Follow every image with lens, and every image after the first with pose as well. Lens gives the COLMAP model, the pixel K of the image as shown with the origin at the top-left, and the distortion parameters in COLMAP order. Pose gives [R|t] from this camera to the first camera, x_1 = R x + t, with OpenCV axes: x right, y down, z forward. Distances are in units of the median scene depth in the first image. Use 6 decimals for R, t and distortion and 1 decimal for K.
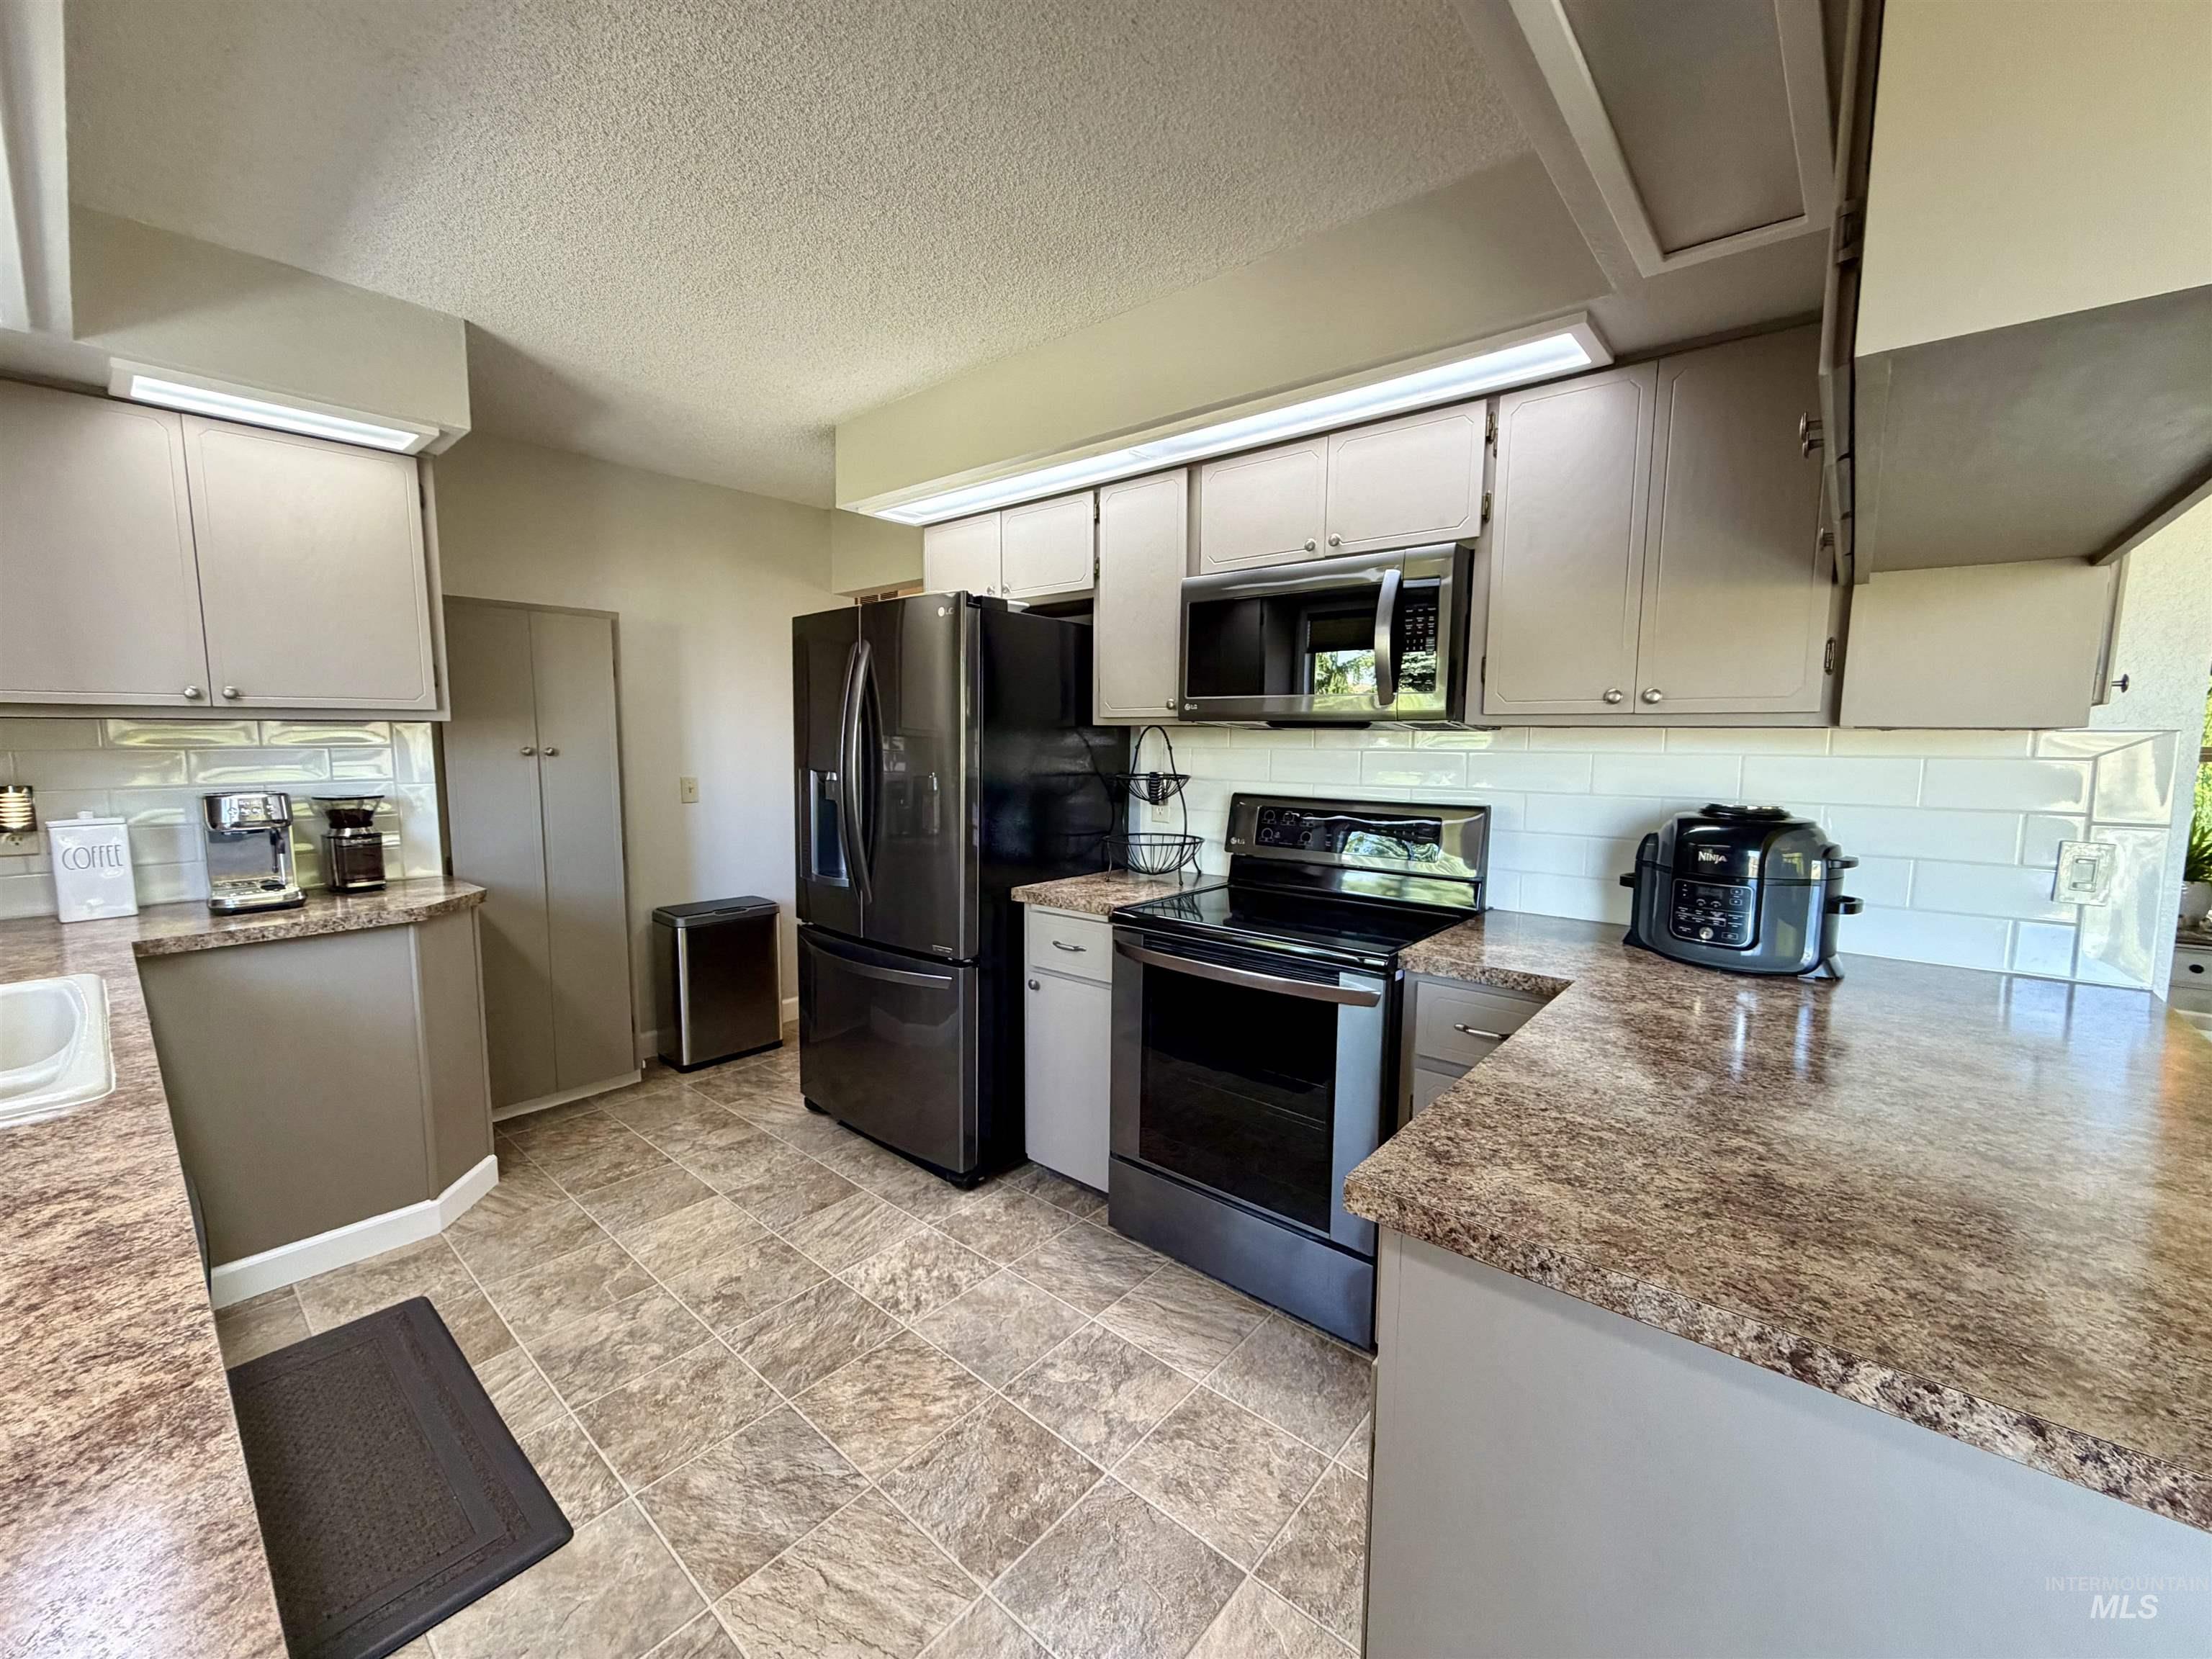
lens RADIAL K [[881.7, 0, 1100.9], [0, 881.7, 830.3], [0, 0, 1]] dist [-0.000594, 0.000287]
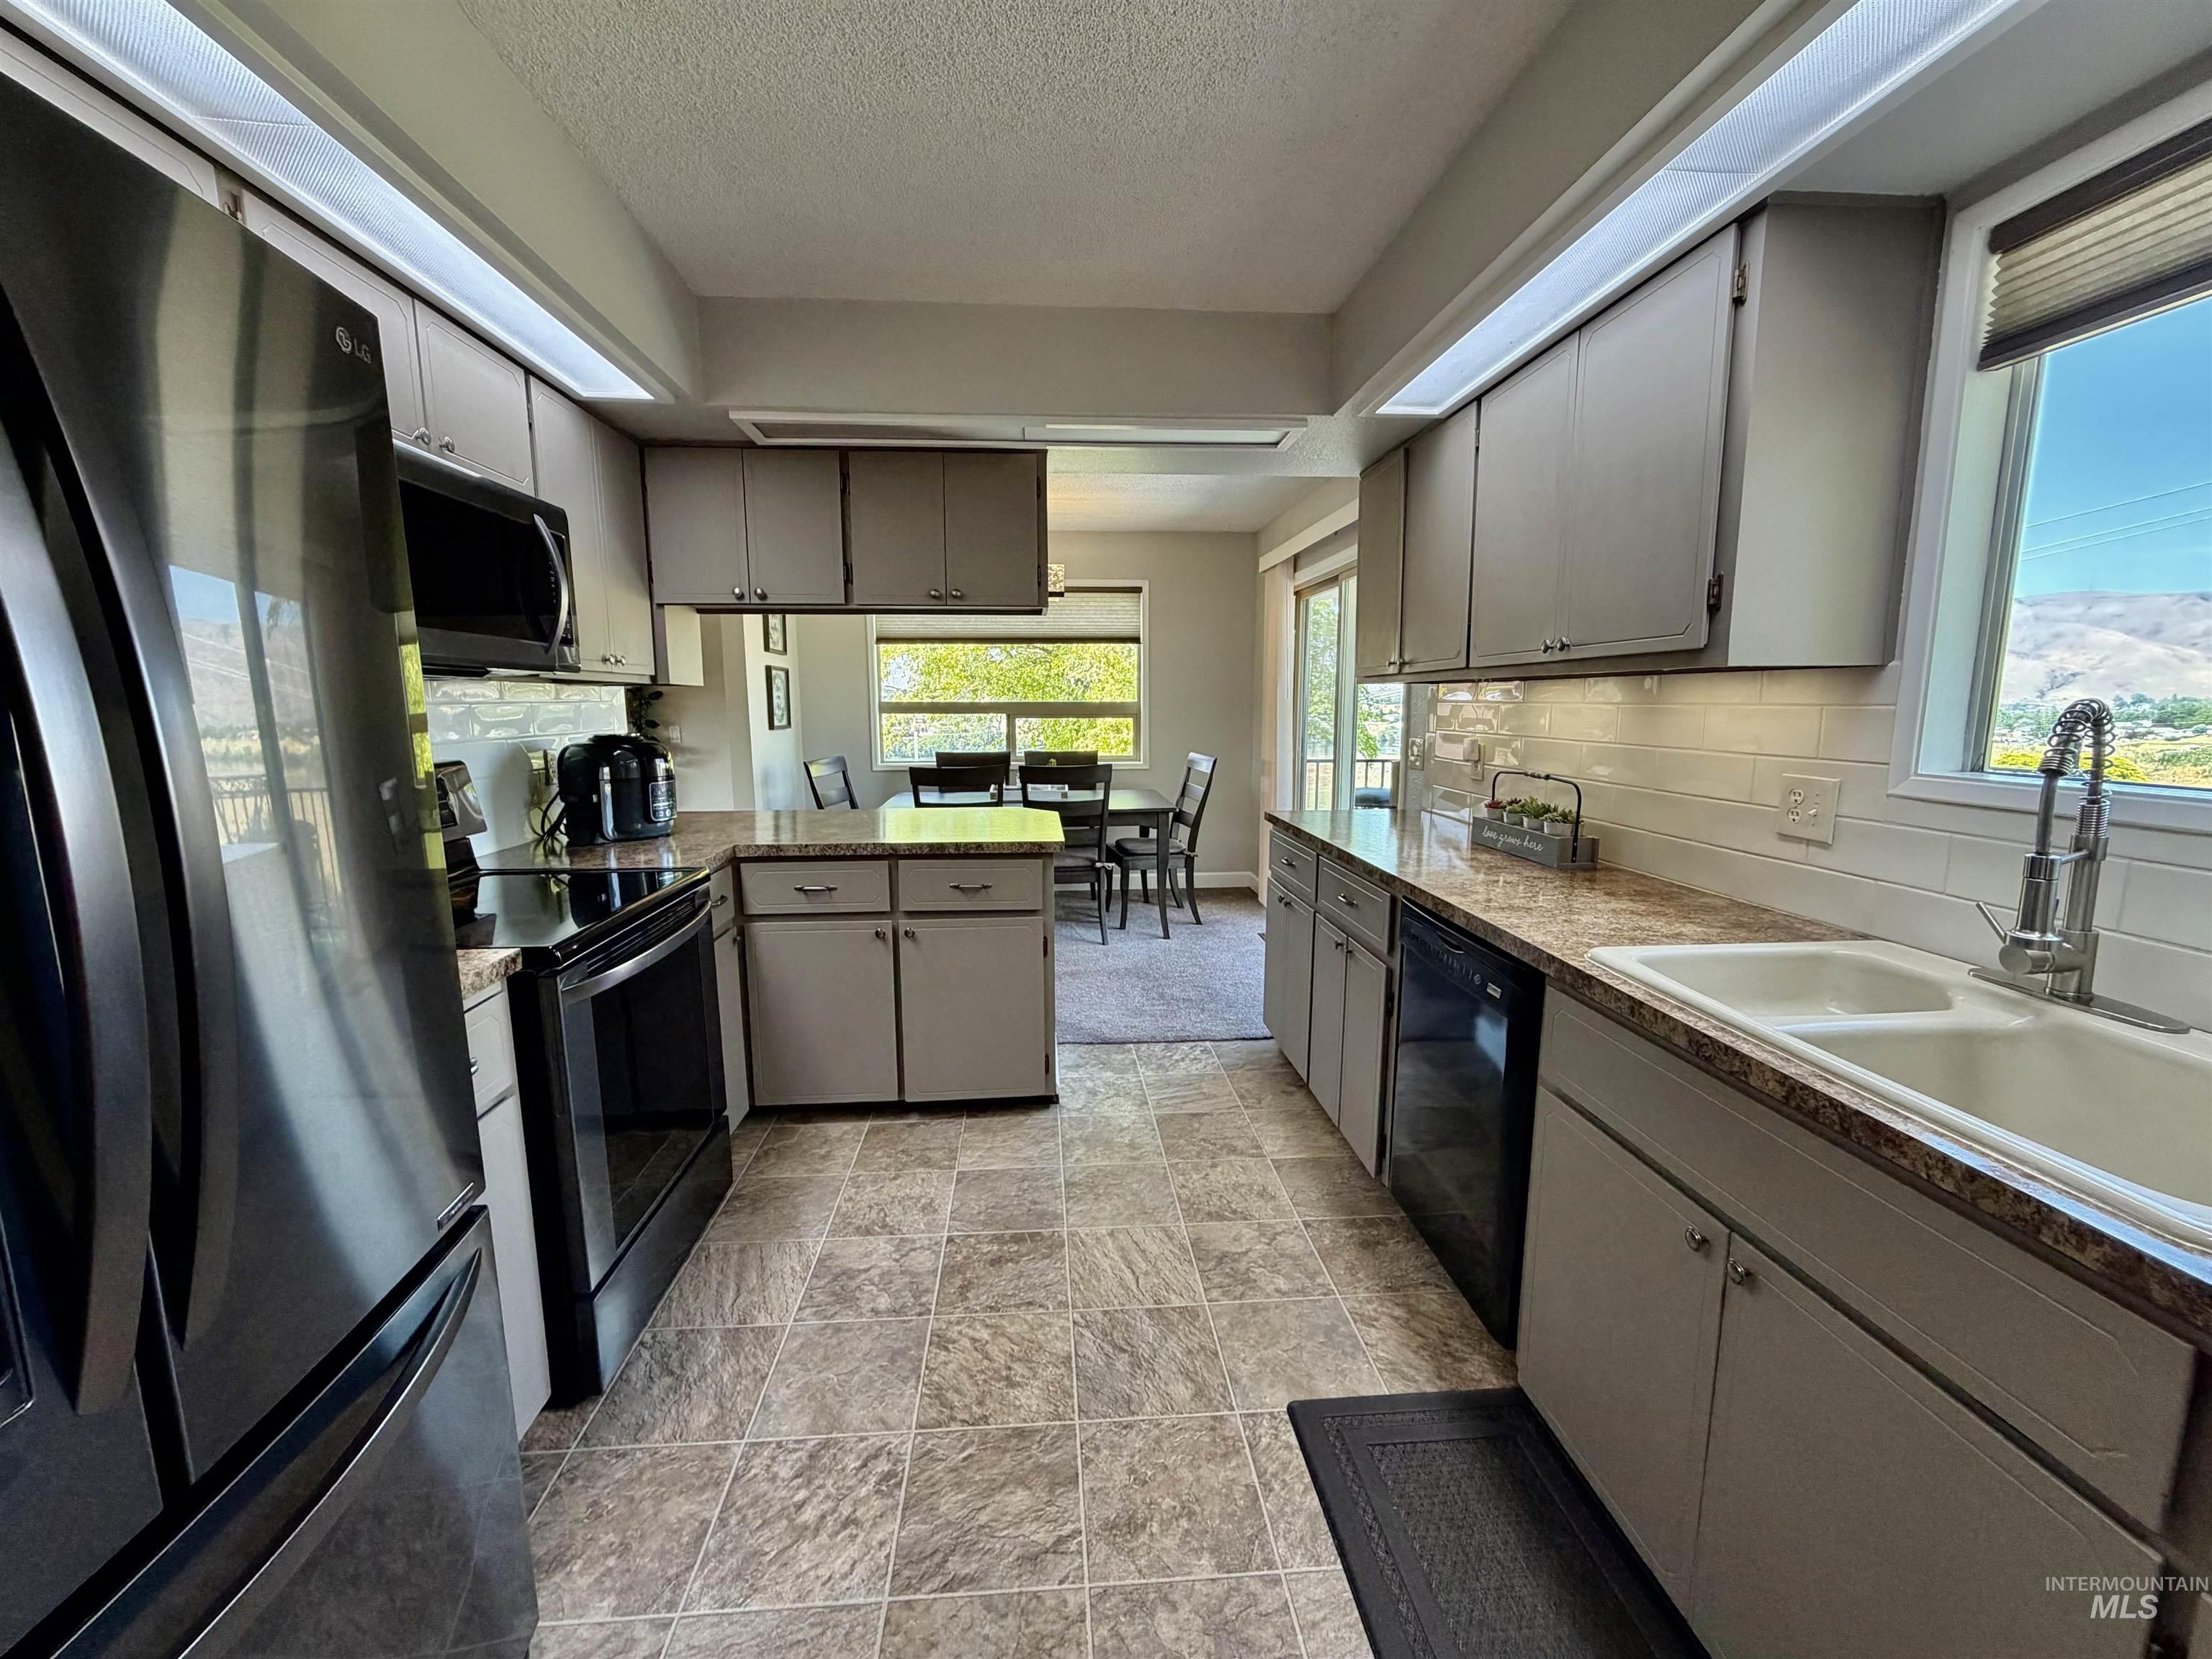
lens RADIAL K [[881.7, 0, 1093.9], [0, 881.7, 824.9], [0, 0, 1]] dist [-0.000594, 0.000287]
pose [[-0.703697, -0.106890, 0.702413, -0.787204], [0.073457, 0.972376, 0.221562, -0.126883], [-0.706692, 0.207510, -0.676406, 1.234944]]
